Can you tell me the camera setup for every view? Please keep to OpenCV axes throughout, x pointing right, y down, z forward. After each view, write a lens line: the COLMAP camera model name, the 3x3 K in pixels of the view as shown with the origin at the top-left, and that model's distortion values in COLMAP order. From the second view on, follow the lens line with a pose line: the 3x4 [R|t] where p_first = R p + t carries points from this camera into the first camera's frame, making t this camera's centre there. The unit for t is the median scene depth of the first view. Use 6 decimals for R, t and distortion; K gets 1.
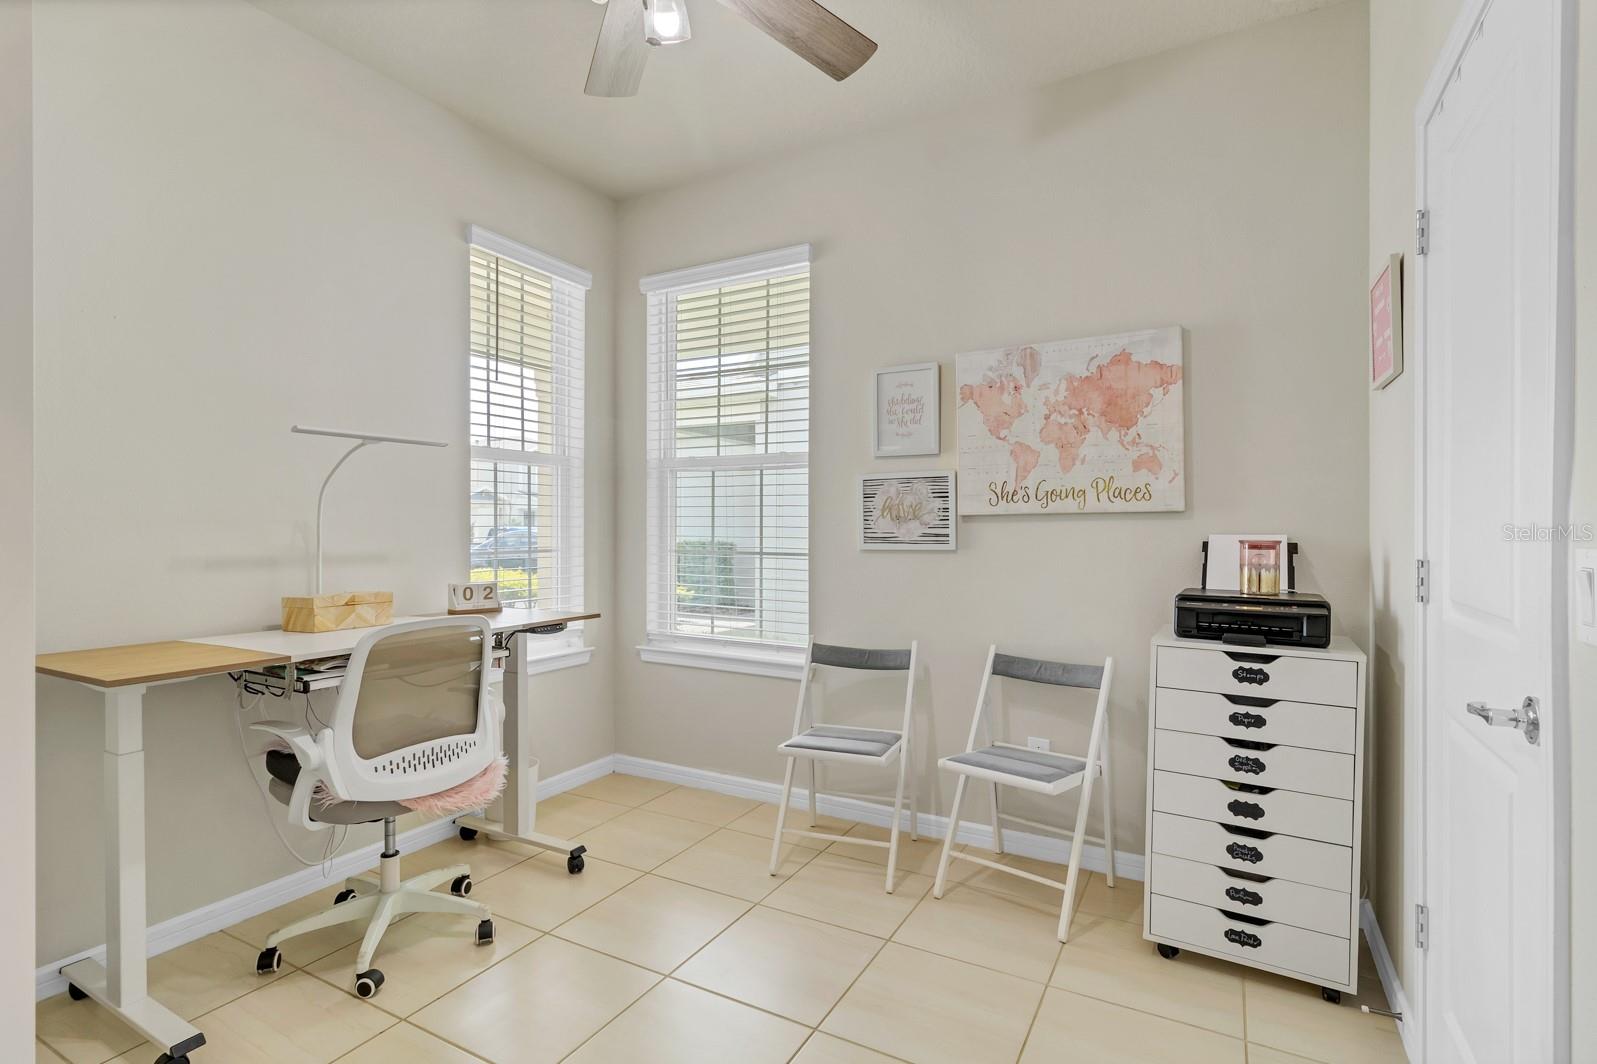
lens RADIAL K [[759.2, 0, 802.6], [0, 759.2, 531.6], [0, 0, 1]] dist [0.001692, 0.001869]
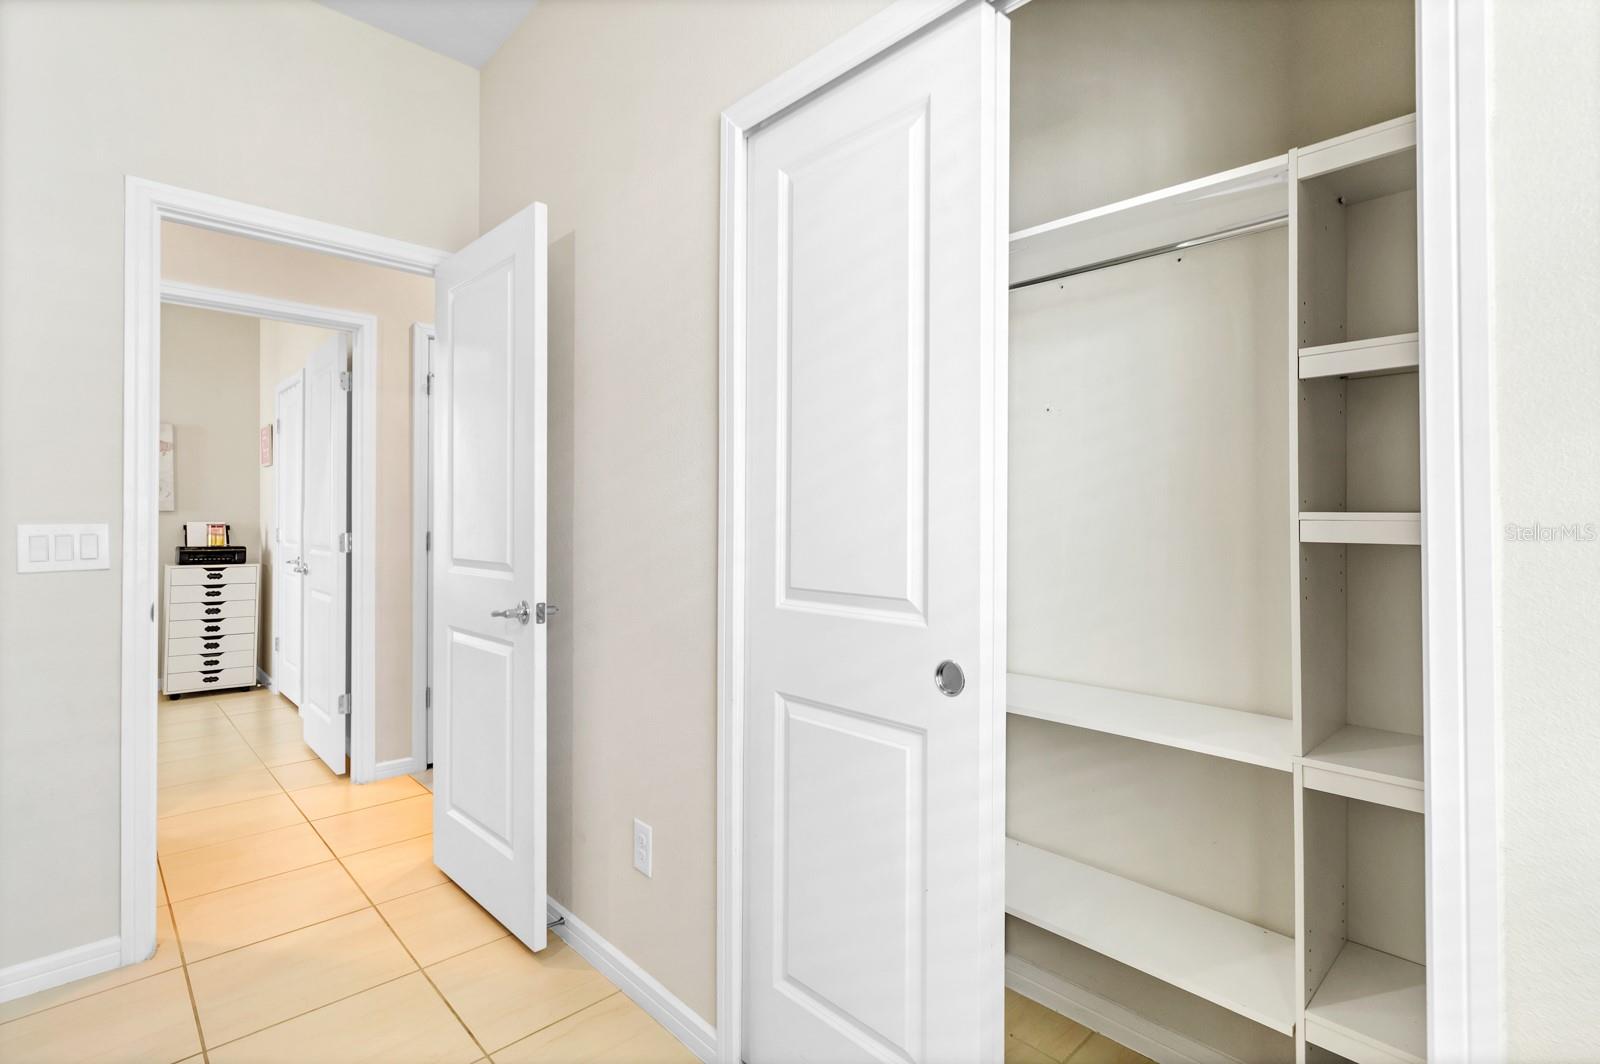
lens RADIAL K [[760.6, 0, 824.0], [0, 760.6, 510.9], [0, 0, 1]] dist [0.001692, 0.001869]
pose [[0.280389, 0.009042, 0.959844, -1.295102], [0.006606, 0.999914, -0.011349, 0.012135], [-0.959864, 0.009523, 0.280305, -1.685037]]
